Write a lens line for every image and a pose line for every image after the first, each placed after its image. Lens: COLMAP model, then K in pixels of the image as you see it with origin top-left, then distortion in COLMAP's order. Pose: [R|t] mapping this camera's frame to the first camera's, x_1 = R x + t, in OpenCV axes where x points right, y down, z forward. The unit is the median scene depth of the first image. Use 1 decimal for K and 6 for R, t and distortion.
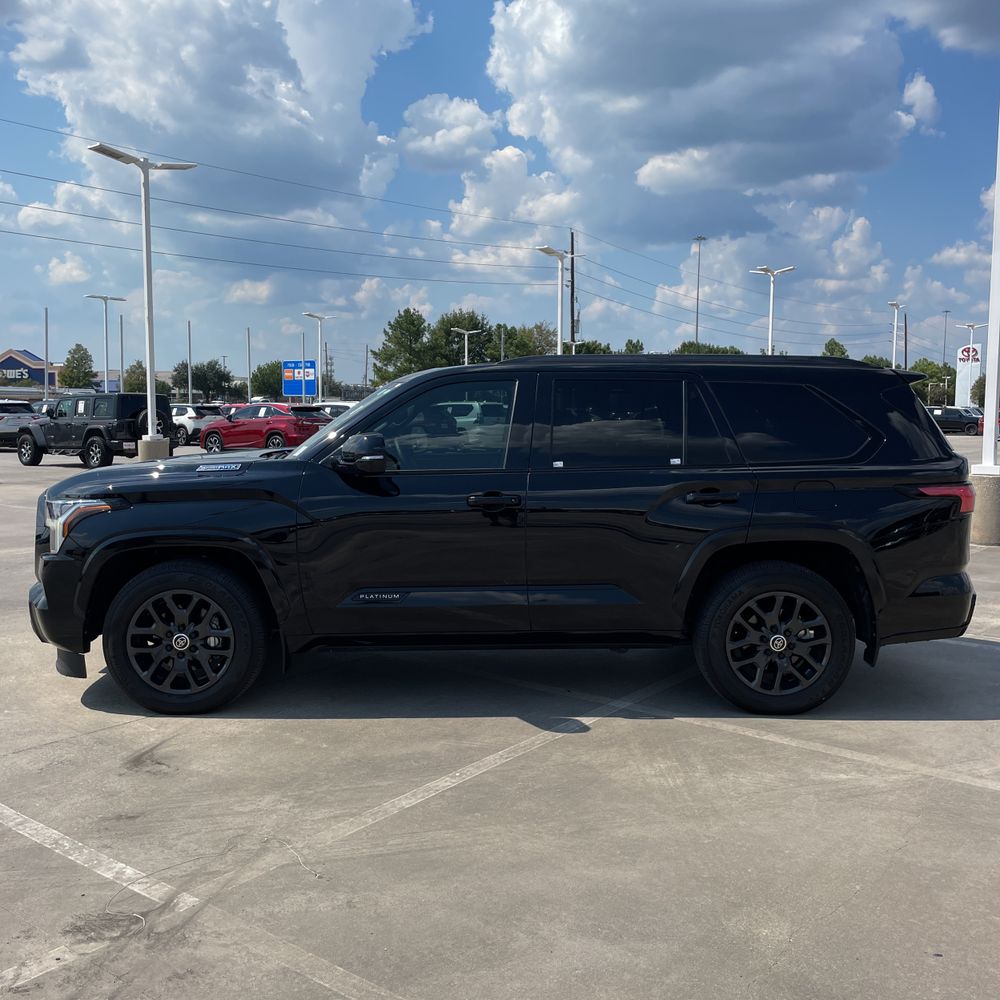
lens RADIAL K [[1030.8, 0, 499.1], [0, 1030.8, 499.4], [0, 0, 1]] dist [0.032702, 0.000000]
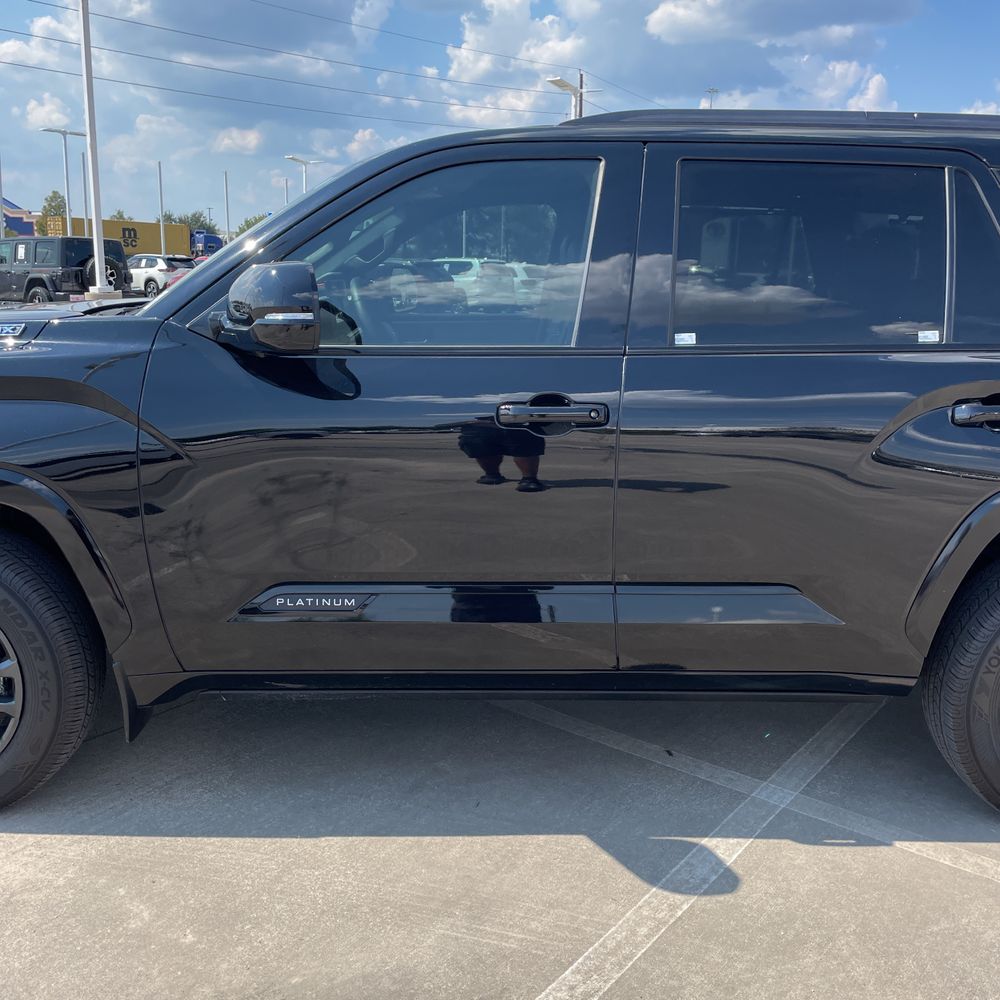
lens RADIAL K [[1030.8, 0, 506.1], [0, 1030.8, 493.7], [0, 0, 1]] dist [0.032702, 0.000000]
pose [[0.999748, 0.017511, 0.014017, -0.005150], [-0.019114, 0.992112, 0.123886, -0.003217], [-0.011737, -0.124123, 0.992197, 0.081151]]
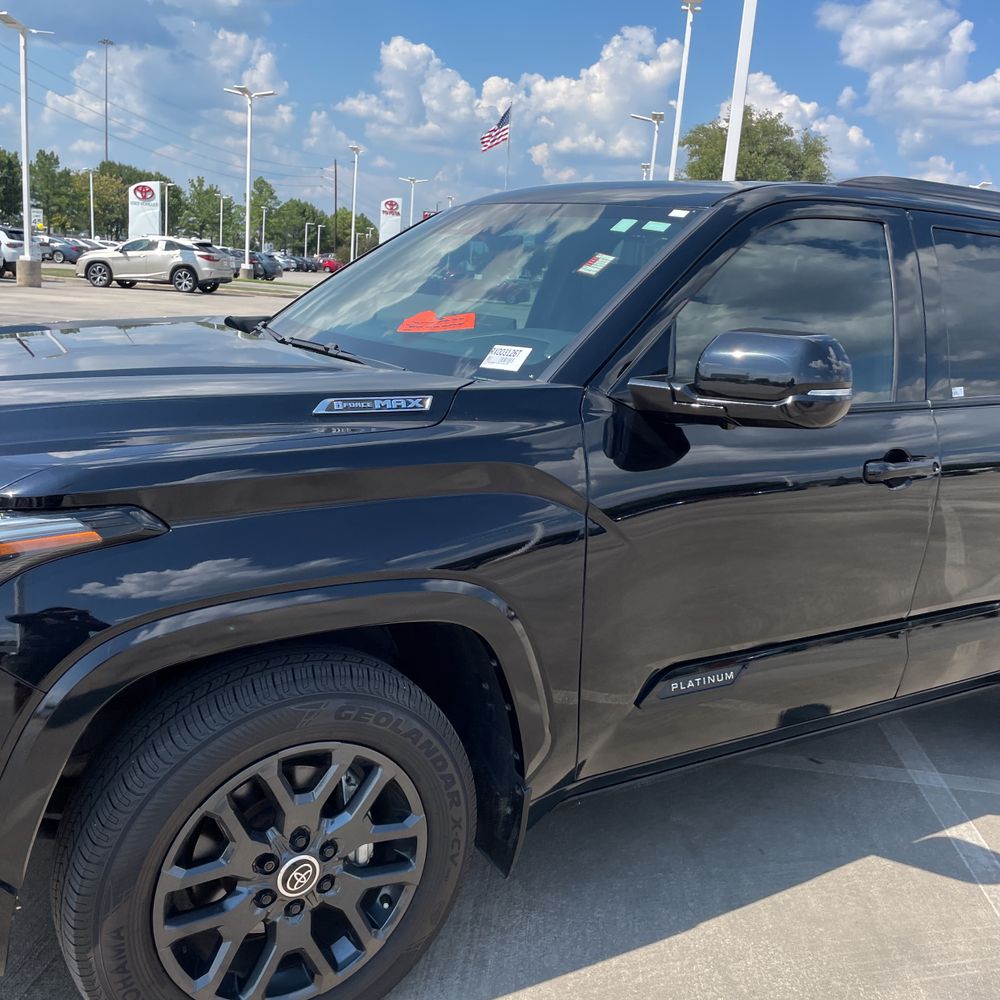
lens RADIAL K [[1030.8, 0, 500.9], [0, 1030.8, 497.3], [0, 0, 1]] dist [0.032702, 0.000000]
pose [[0.847977, -0.054580, 0.527215, -0.068766], [-0.025114, 0.989430, 0.142823, -0.008215], [-0.529437, -0.134351, 0.837643, 0.105685]]
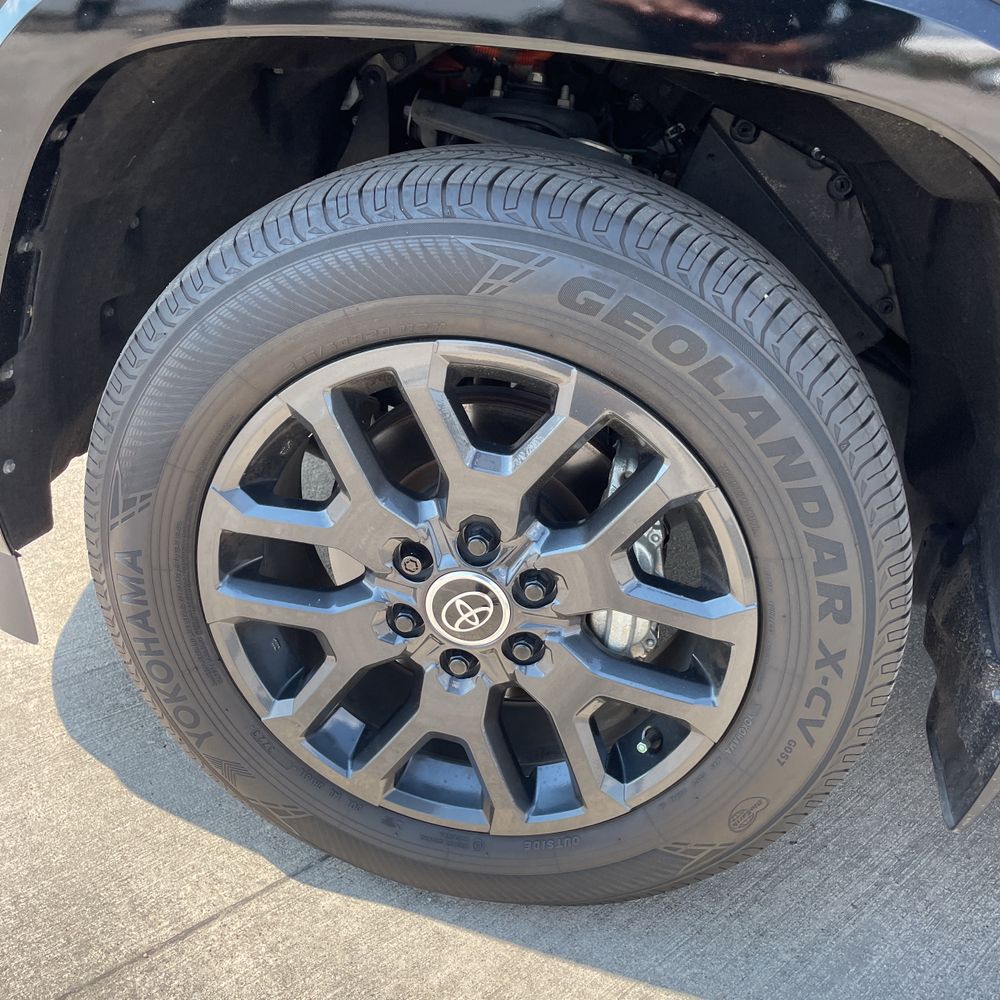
lens RADIAL K [[1030.8, 0, 502.0], [0, 1030.8, 495.4], [0, 0, 1]] dist [0.032702, 0.000000]
pose [[0.975079, 0.179034, -0.131025, -0.044362], [-0.118218, 0.919041, 0.376016, 0.007438], [0.187737, -0.351156, 0.917303, 0.132265]]
